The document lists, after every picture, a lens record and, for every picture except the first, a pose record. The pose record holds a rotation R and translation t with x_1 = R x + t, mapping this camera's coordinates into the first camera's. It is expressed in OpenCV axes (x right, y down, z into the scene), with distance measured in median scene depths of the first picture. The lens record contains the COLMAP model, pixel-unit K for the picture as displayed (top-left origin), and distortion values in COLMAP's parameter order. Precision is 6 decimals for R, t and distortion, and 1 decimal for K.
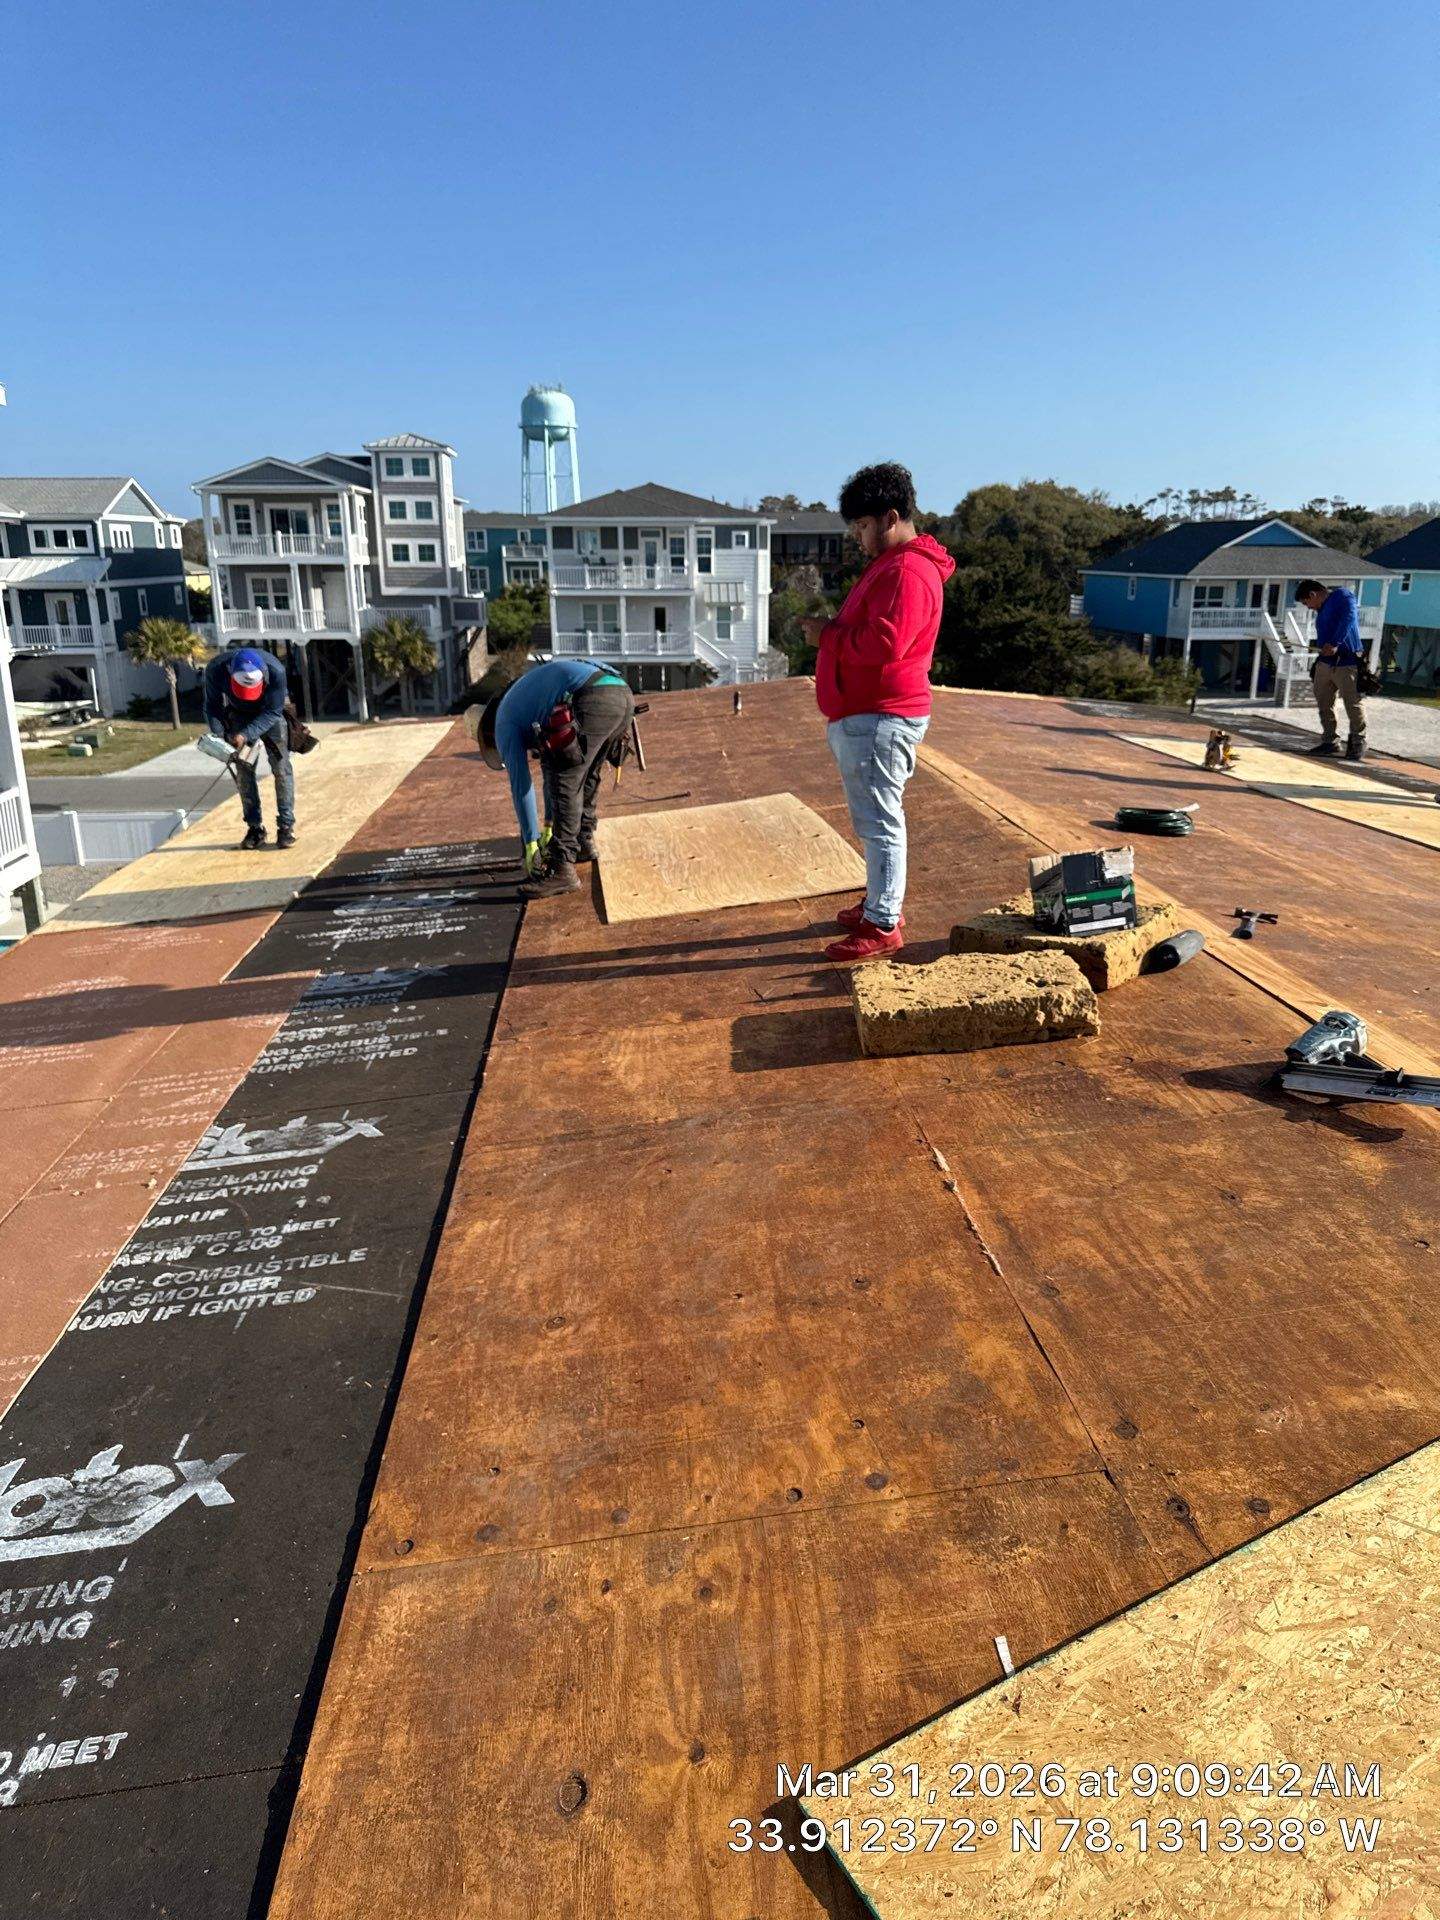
lens RADIAL K [[1383.1, 0, 720.0], [0, 1383.1, 960.0], [0, 0, 1]] dist [0.157082, -0.292837]
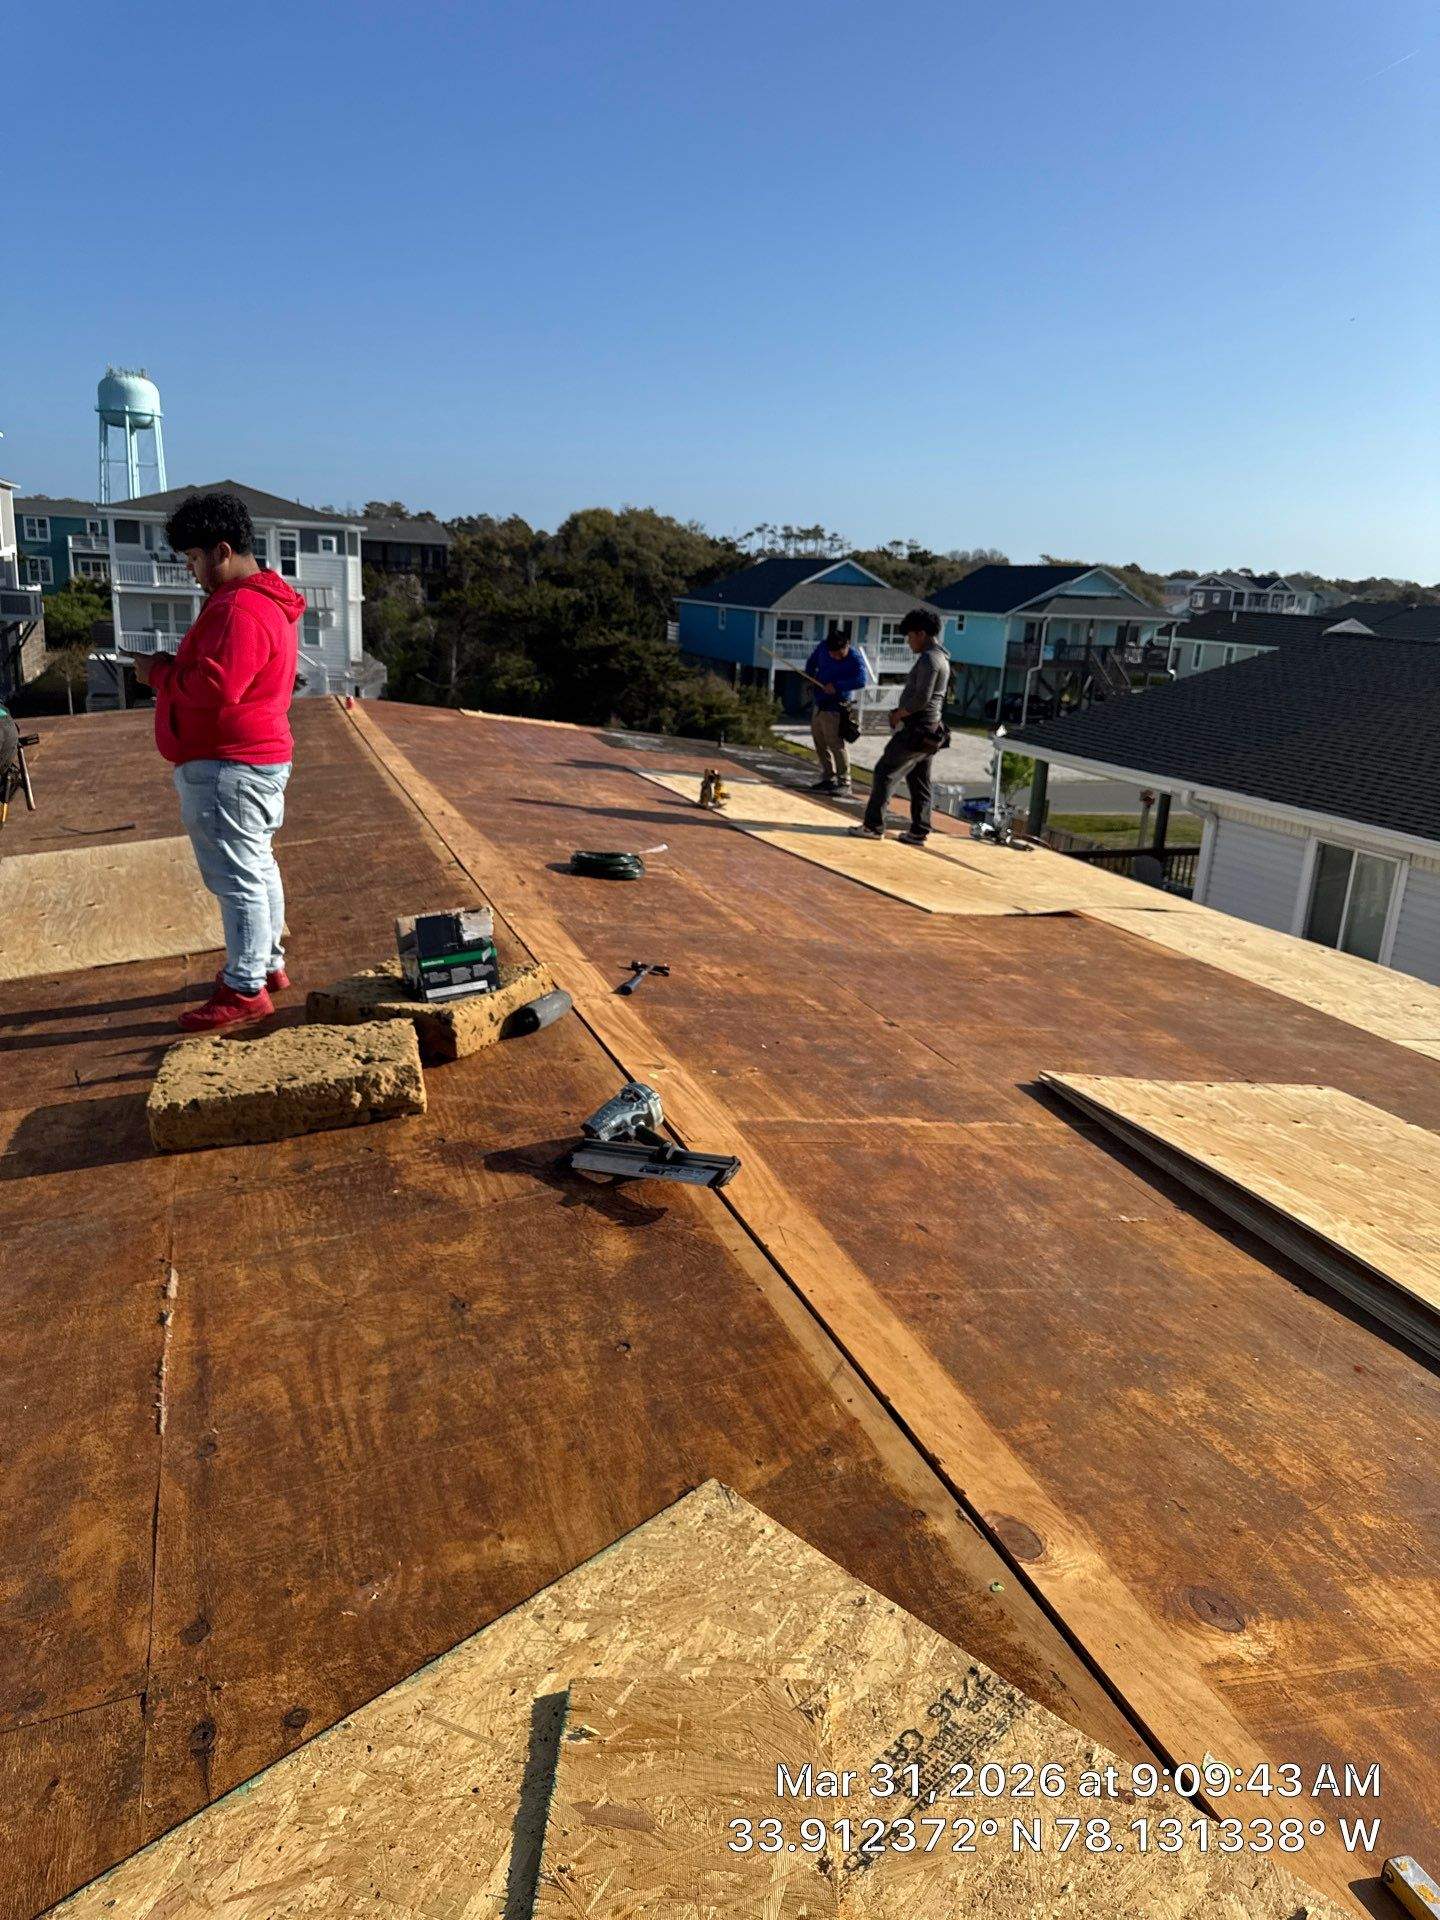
lens RADIAL K [[1383.1, 0, 720.0], [0, 1383.1, 960.0], [0, 0, 1]] dist [0.157082, -0.292837]
pose [[0.961685, -0.022018, 0.273270, 0.183722], [0.025145, 0.999652, -0.007945, -0.032939], [-0.273000, 0.014512, 0.961905, 0.033830]]
